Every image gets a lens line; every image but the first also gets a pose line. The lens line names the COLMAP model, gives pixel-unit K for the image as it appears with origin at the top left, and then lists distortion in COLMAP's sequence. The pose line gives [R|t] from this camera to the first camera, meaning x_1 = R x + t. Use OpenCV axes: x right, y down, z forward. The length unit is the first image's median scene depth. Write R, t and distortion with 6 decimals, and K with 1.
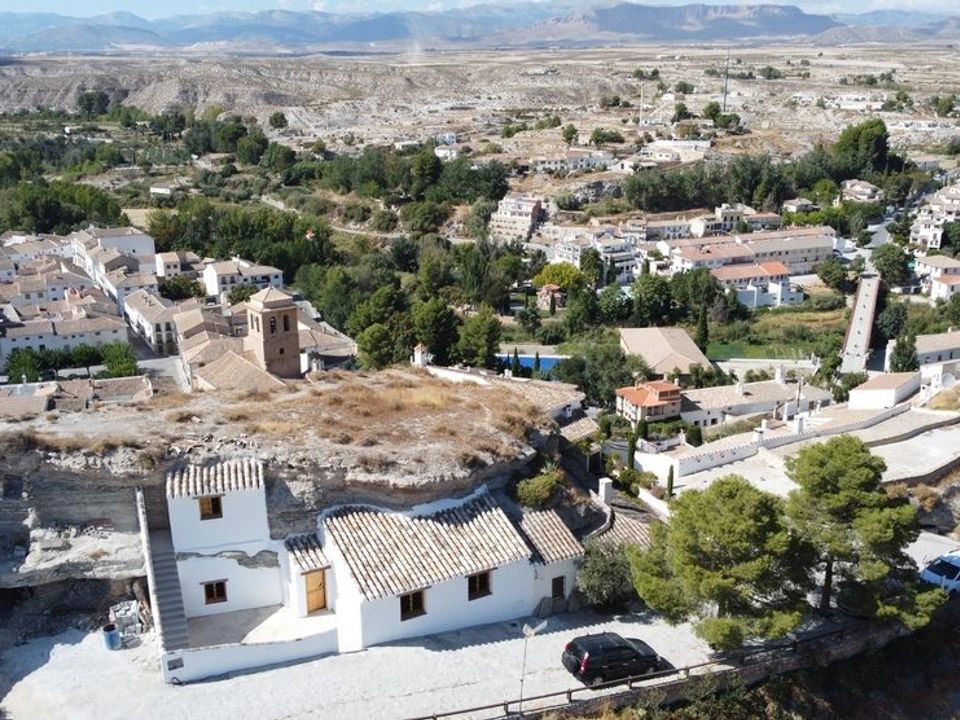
lens RADIAL K [[961.0, 0, 476.5], [0, 961.0, 361.6], [0, 0, 1]] dist [-0.009159, -0.001676]
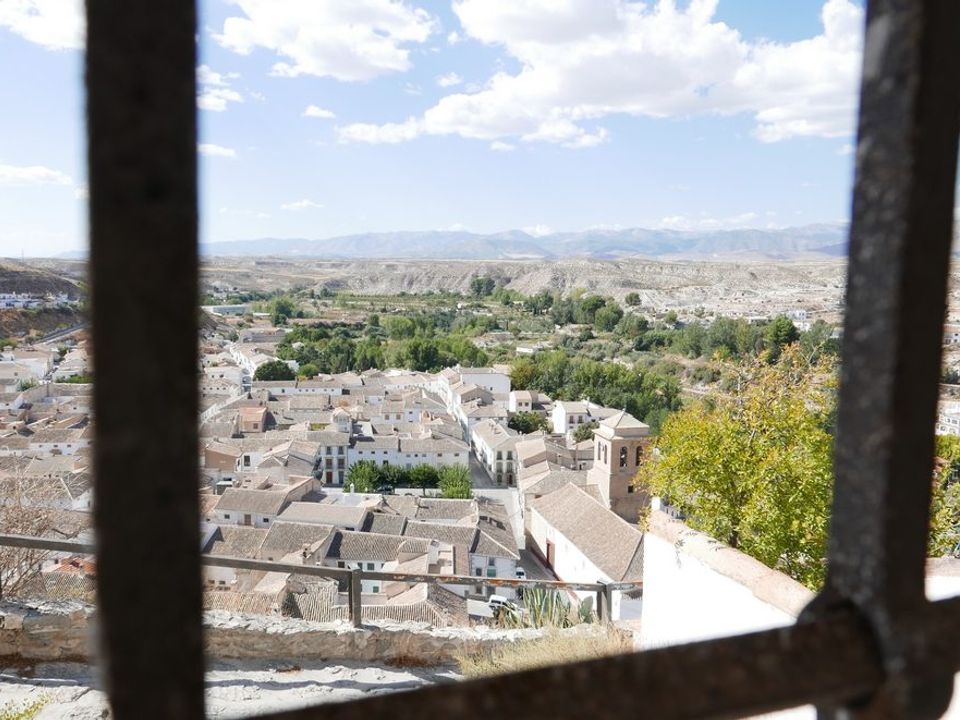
lens RADIAL K [[795.5, 0, 498.3], [0, 795.5, 359.9], [0, 0, 1]] dist [-0.009798, -0.000746]
pose [[0.936367, 0.049564, -0.347505, -0.040065], [-0.120742, 0.975050, -0.186275, 0.011846], [0.329603, 0.216381, 0.918989, 0.159732]]
